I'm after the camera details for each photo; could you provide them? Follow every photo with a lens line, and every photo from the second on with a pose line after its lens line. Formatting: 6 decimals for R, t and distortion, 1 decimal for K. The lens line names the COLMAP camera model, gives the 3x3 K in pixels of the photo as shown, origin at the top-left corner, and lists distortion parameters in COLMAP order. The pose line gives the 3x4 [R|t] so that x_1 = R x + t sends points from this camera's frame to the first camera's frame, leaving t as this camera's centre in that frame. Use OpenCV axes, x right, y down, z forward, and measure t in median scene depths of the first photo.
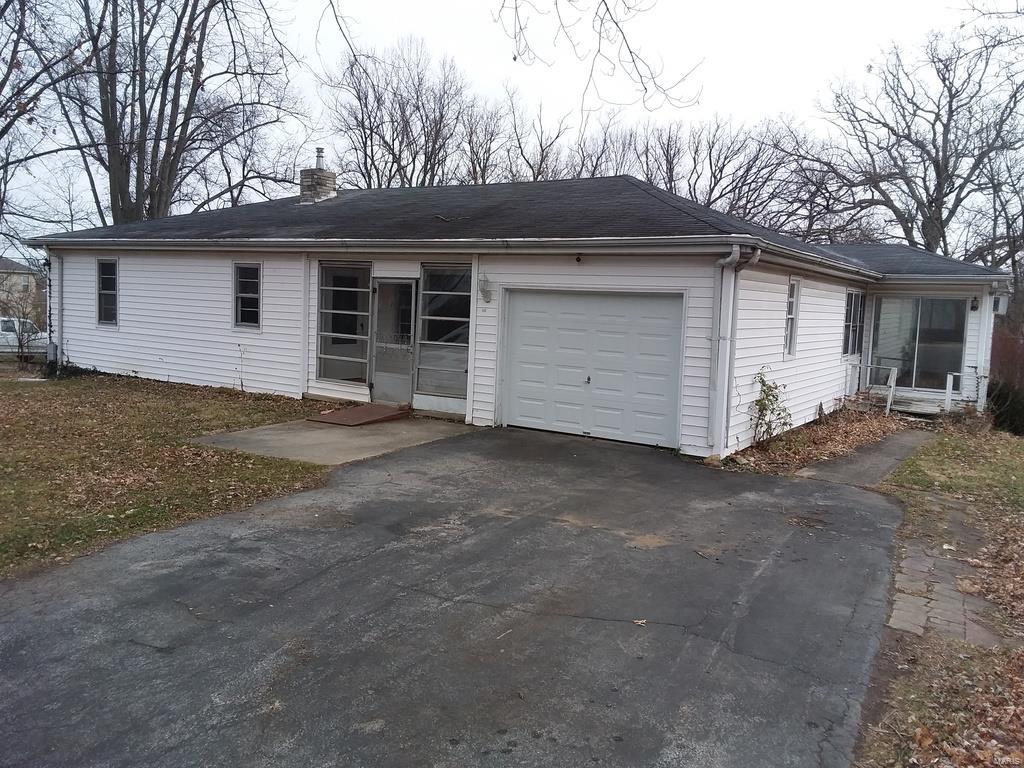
lens RADIAL K [[819.2, 0, 493.0], [0, 819.2, 361.1], [0, 0, 1]] dist [0.106031, -0.147730]
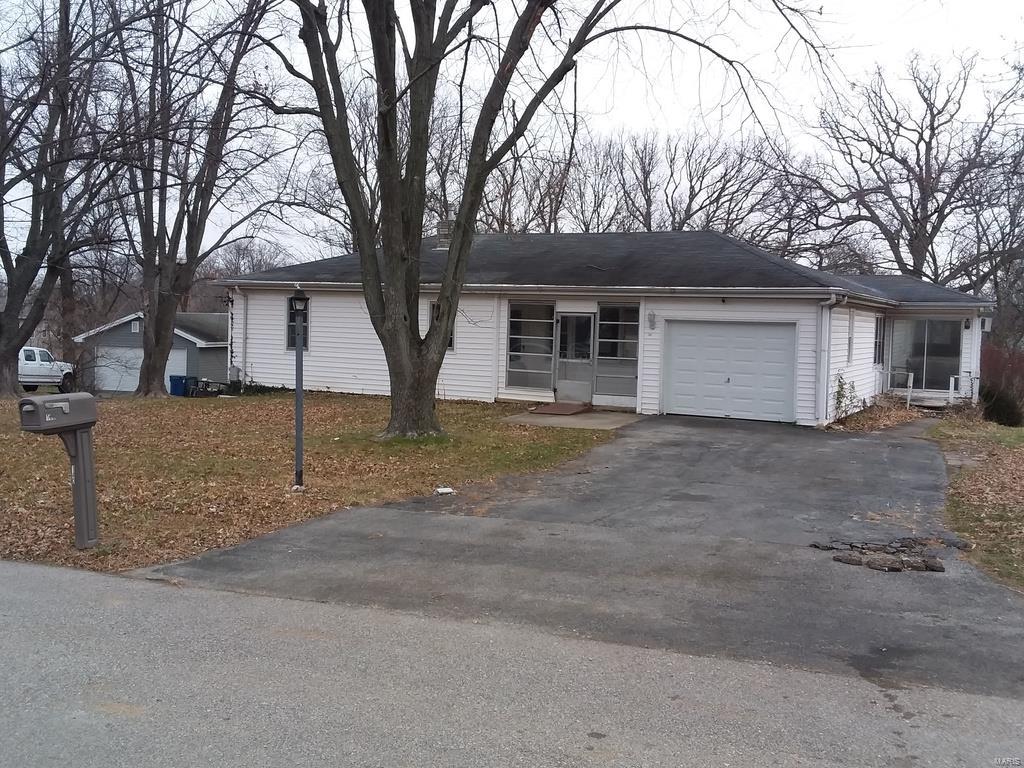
lens RADIAL K [[925.2, 0, 512.3], [0, 925.2, 357.4], [0, 0, 1]] dist [0.014033, 0.003692]
pose [[0.997200, -0.016073, 0.073031, -0.244745], [0.018455, 0.999316, -0.032061, 0.017257], [-0.072466, 0.033319, 0.996814, -0.403005]]
